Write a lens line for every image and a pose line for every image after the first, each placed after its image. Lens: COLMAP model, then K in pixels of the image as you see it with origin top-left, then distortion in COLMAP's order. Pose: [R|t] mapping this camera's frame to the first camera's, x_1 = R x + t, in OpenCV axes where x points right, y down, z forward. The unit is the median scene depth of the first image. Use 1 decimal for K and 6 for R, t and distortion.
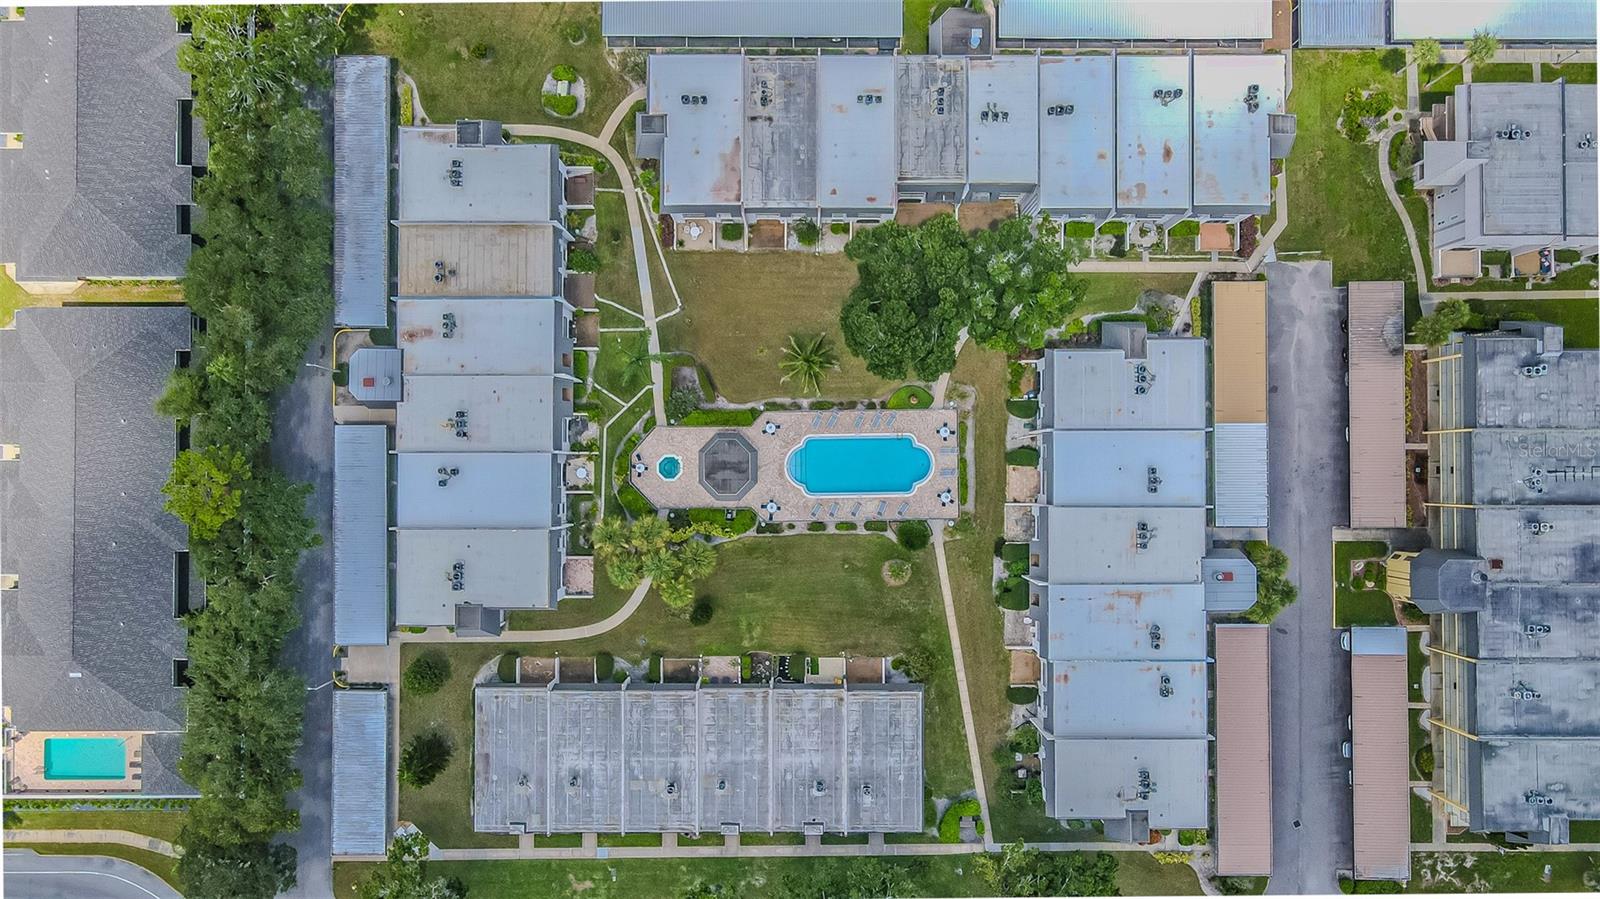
lens RADIAL K [[1186.0, 0, 803.3], [0, 1186.0, 445.0], [0, 0, 1]] dist [-0.008761, 0.041118]
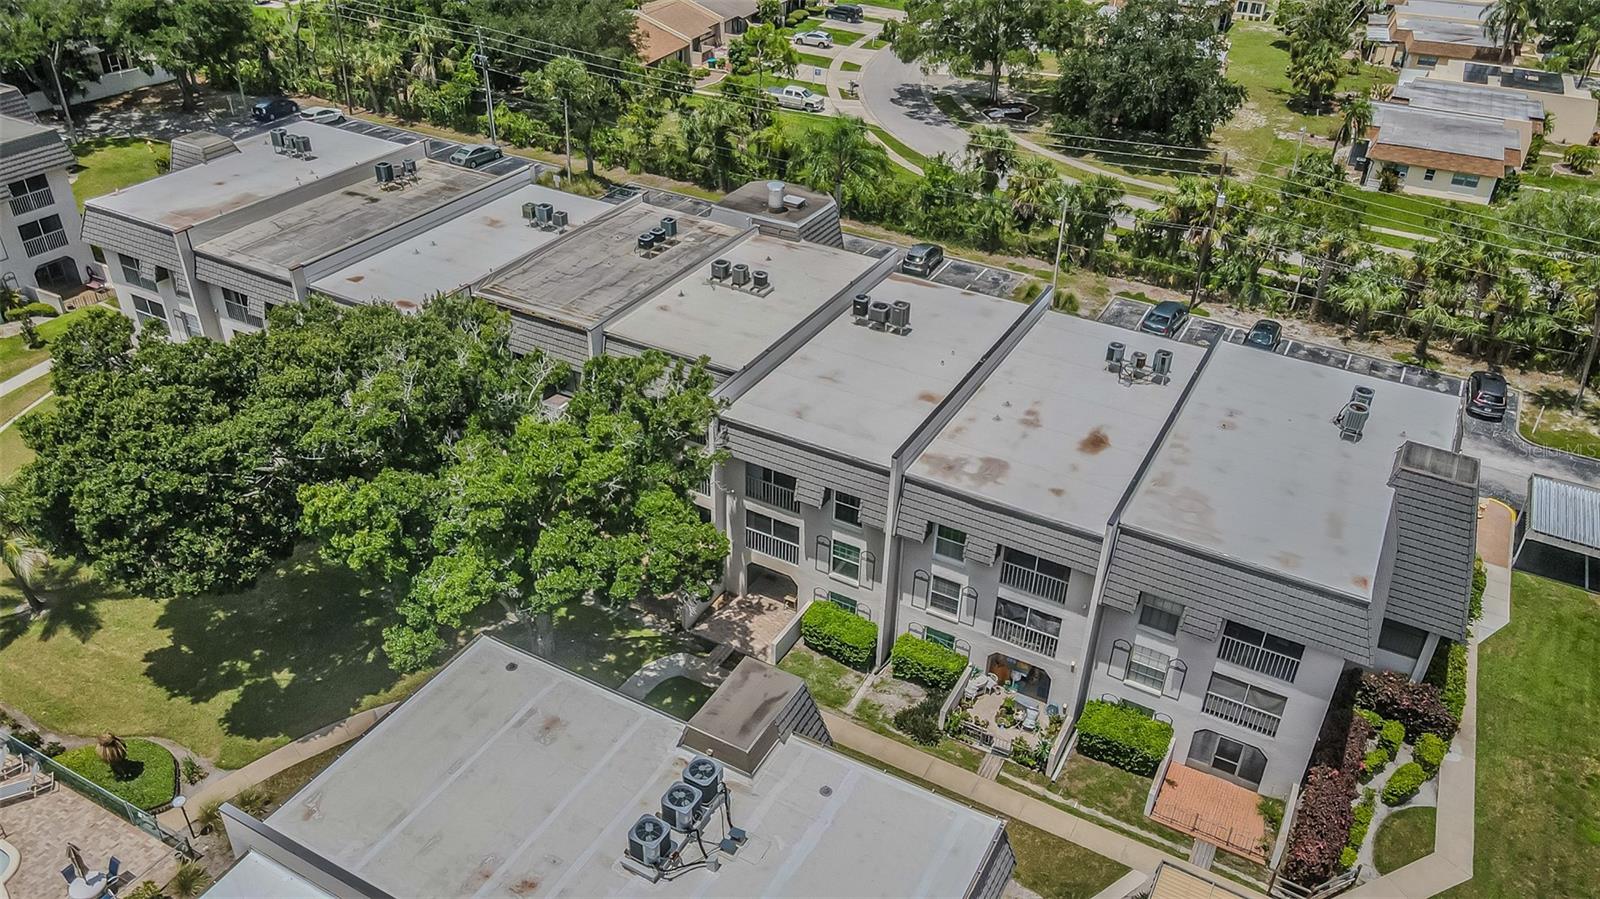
lens RADIAL K [[1186.0, 0, 803.3], [0, 1186.0, 445.0], [0, 0, 1]] dist [-0.008761, 0.041118]
pose [[0.876474, 0.277729, -0.393268, 0.350584], [-0.481259, 0.482461, -0.731861, 0.064068], [-0.013522, 0.830721, 0.556524, 0.749144]]
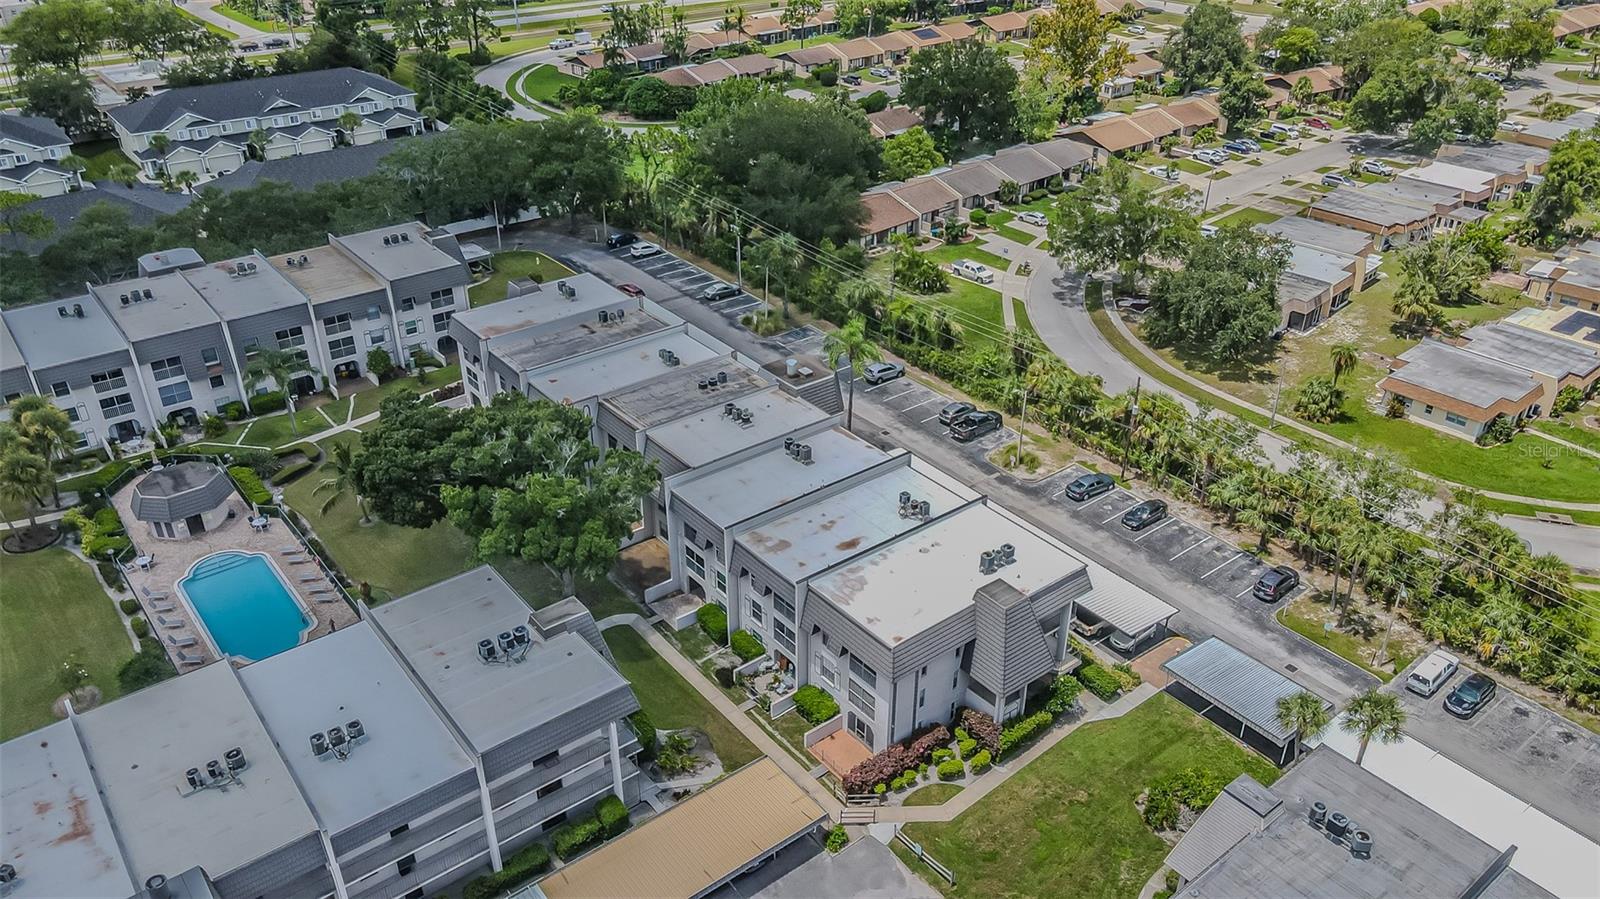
lens RADIAL K [[1186.0, 0, 803.3], [0, 1186.0, 445.0], [0, 0, 1]] dist [-0.008761, 0.041118]
pose [[0.619126, 0.389521, -0.681877, 0.672430], [-0.785068, 0.327754, -0.525591, 0.093316], [0.018759, 0.860727, 0.508722, 0.583259]]
